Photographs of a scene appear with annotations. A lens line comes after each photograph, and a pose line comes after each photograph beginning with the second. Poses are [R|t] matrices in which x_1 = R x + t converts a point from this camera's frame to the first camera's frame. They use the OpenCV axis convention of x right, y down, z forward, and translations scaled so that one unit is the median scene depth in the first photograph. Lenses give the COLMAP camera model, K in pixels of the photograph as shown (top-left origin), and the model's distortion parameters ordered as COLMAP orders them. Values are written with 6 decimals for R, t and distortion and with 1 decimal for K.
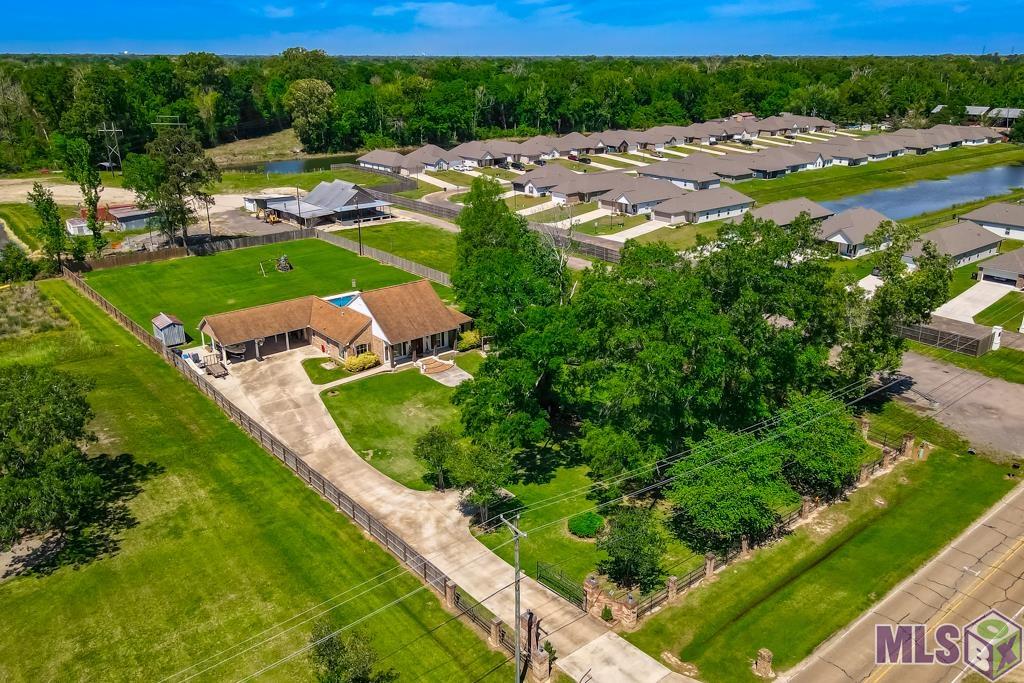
lens RADIAL K [[805.5, 0, 512.9], [0, 805.5, 300.8], [0, 0, 1]] dist [0.005730, 0.001496]
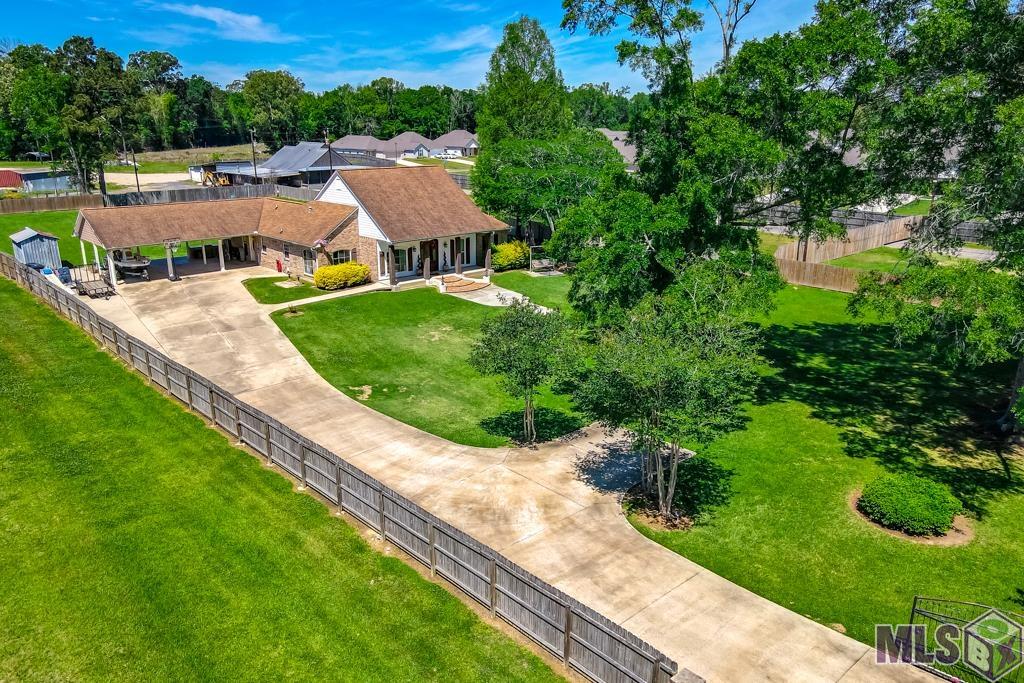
lens RADIAL K [[752.7, 0, 512.0], [0, 752.7, 341.5], [0, 0, 1]] dist [0.009170, 0.003656]
pose [[0.998543, -0.007922, 0.053380, -0.109059], [0.008530, 0.999901, -0.011162, 0.162342], [-0.053286, 0.011601, 0.998512, 0.515075]]
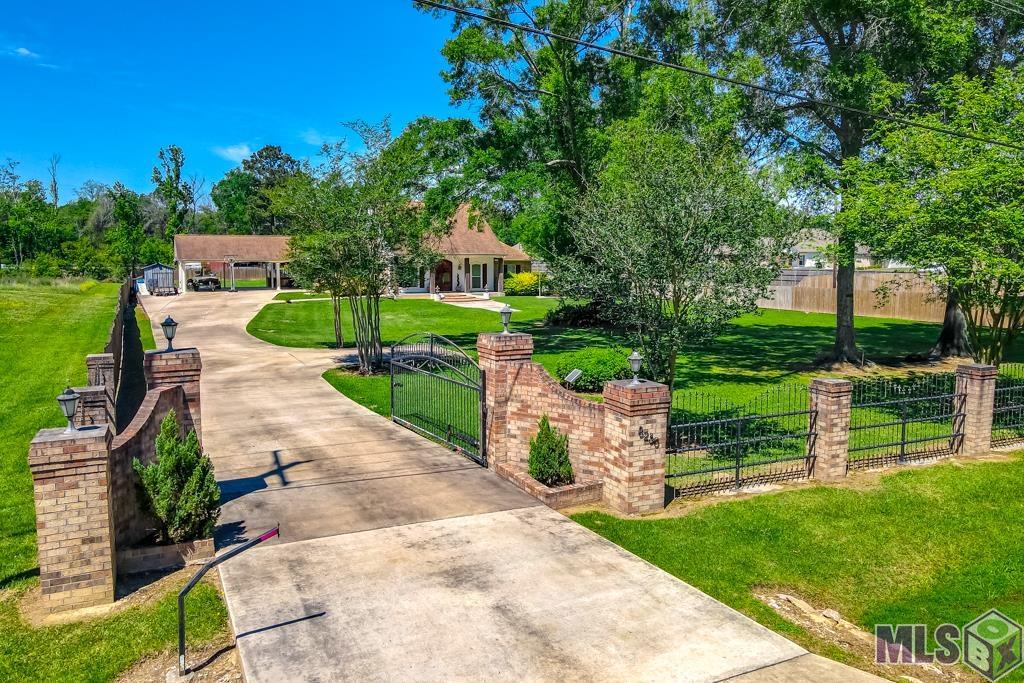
lens RADIAL K [[752.7, 0, 512.0], [0, 752.7, 341.5], [0, 0, 1]] dist [0.009170, 0.003656]
pose [[0.970845, 0.033951, -0.237290, 0.111337], [-0.079258, 0.979706, -0.184103, 0.276519], [0.226224, 0.197543, 0.953834, 0.533440]]
